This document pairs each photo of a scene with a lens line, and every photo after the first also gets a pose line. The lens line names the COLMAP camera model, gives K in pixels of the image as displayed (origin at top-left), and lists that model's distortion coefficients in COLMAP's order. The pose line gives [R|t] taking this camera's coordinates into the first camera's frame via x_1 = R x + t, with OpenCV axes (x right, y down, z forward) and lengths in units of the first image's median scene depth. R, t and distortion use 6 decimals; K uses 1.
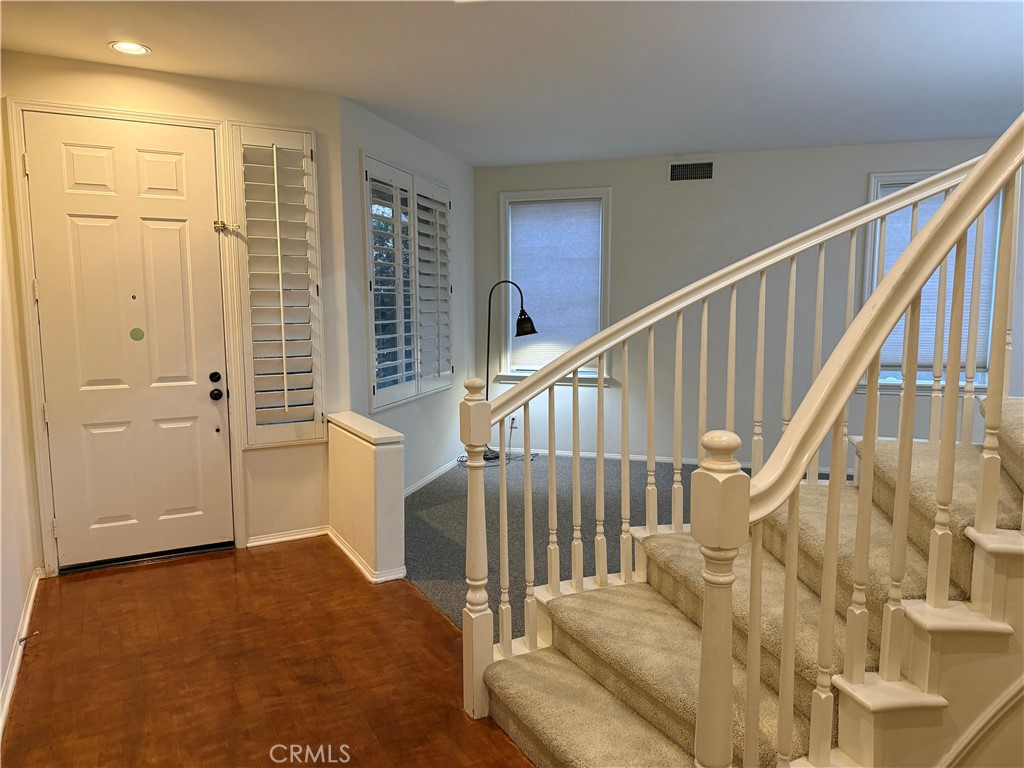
lens RADIAL K [[719.5, 0, 512.0], [0, 719.5, 384.0], [0, 0, 1]] dist [0.052014, -0.070829]
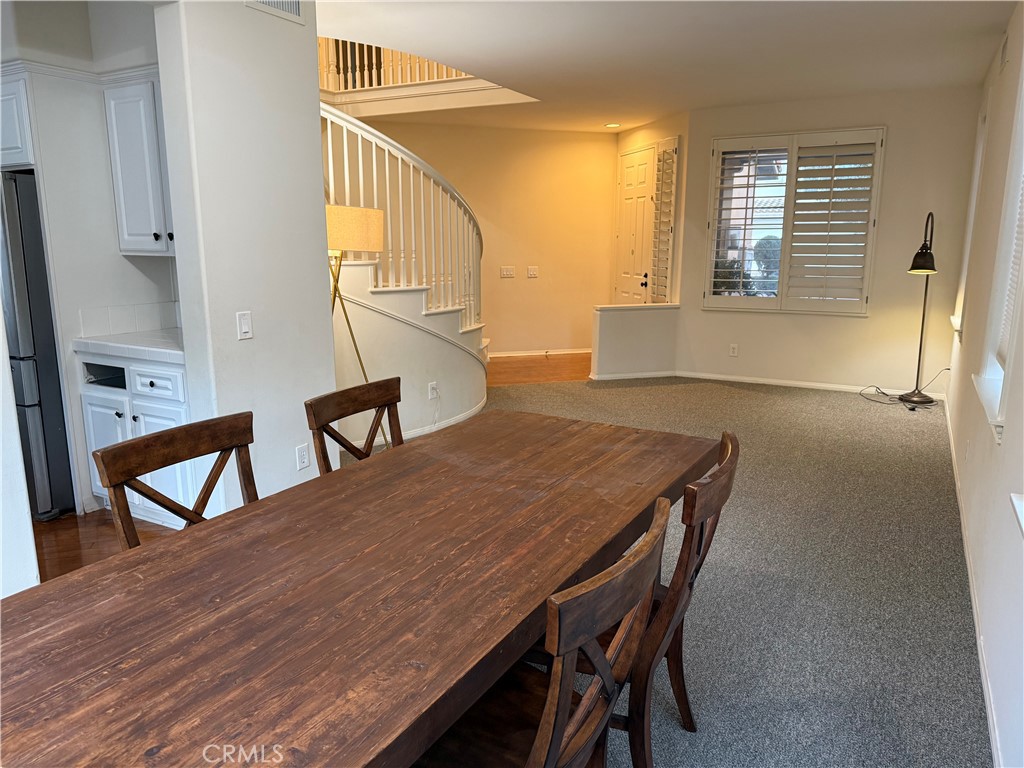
lens RADIAL K [[719.5, 0, 512.0], [0, 719.5, 384.0], [0, 0, 1]] dist [0.052014, -0.070829]
pose [[-0.221867, 0.195389, -0.955300, 1.623963], [-0.109846, 0.968473, 0.223595, -0.123503], [0.968870, 0.154544, -0.193410, 1.075265]]
